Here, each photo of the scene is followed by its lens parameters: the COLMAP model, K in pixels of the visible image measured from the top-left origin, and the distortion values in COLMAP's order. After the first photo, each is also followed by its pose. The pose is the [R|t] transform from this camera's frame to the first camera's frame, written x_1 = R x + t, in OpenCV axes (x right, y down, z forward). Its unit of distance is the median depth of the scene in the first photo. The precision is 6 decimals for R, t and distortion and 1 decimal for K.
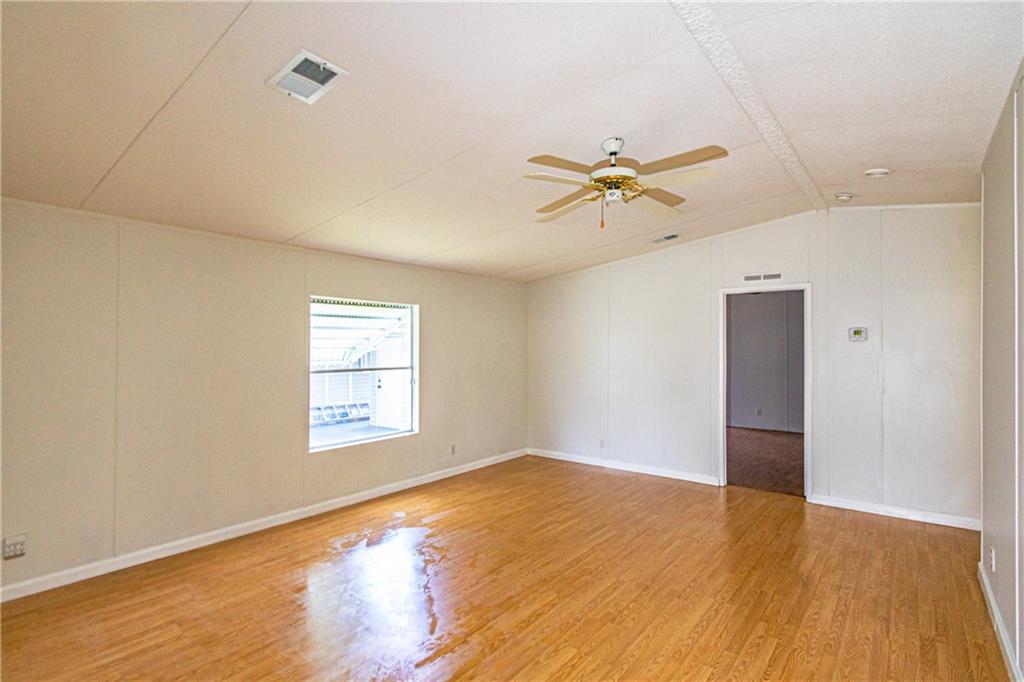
lens RADIAL K [[490.3, 0, 512.0], [0, 490.3, 341.0], [0, 0, 1]] dist [0.000283, 0.000104]
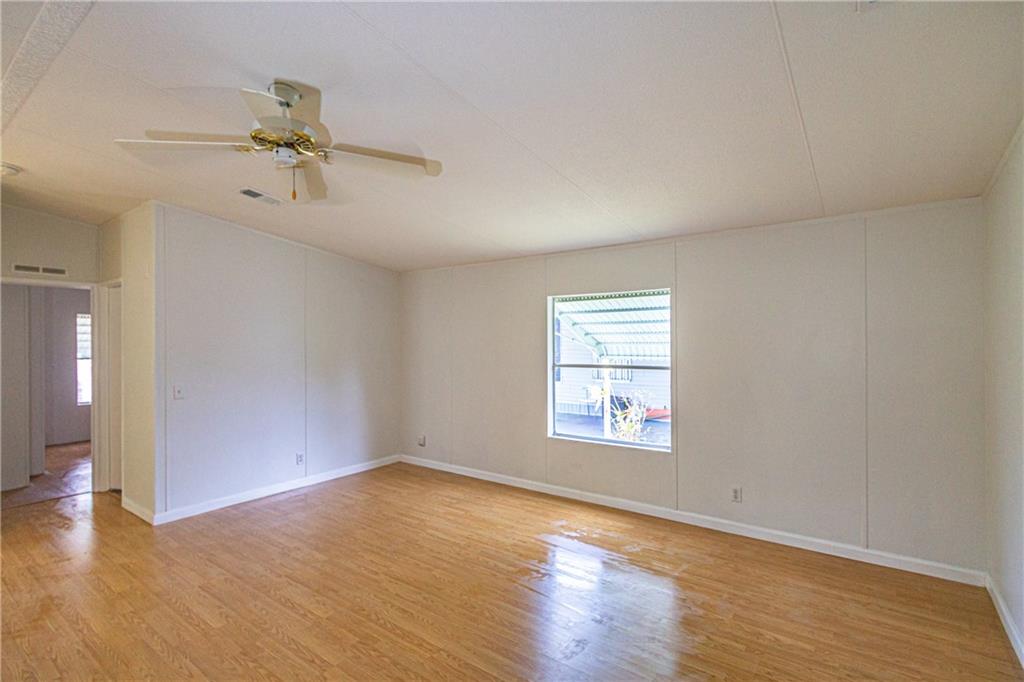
lens RADIAL K [[463.0, 0, 512.0], [0, 463.0, 341.0], [0, 0, 1]] dist [0.002432, -0.000100]
pose [[0.070774, 0.000795, -0.997492, 0.678730], [0.014236, 0.999897, 0.001807, 0.006230], [0.997391, -0.014328, 0.070756, 0.903266]]
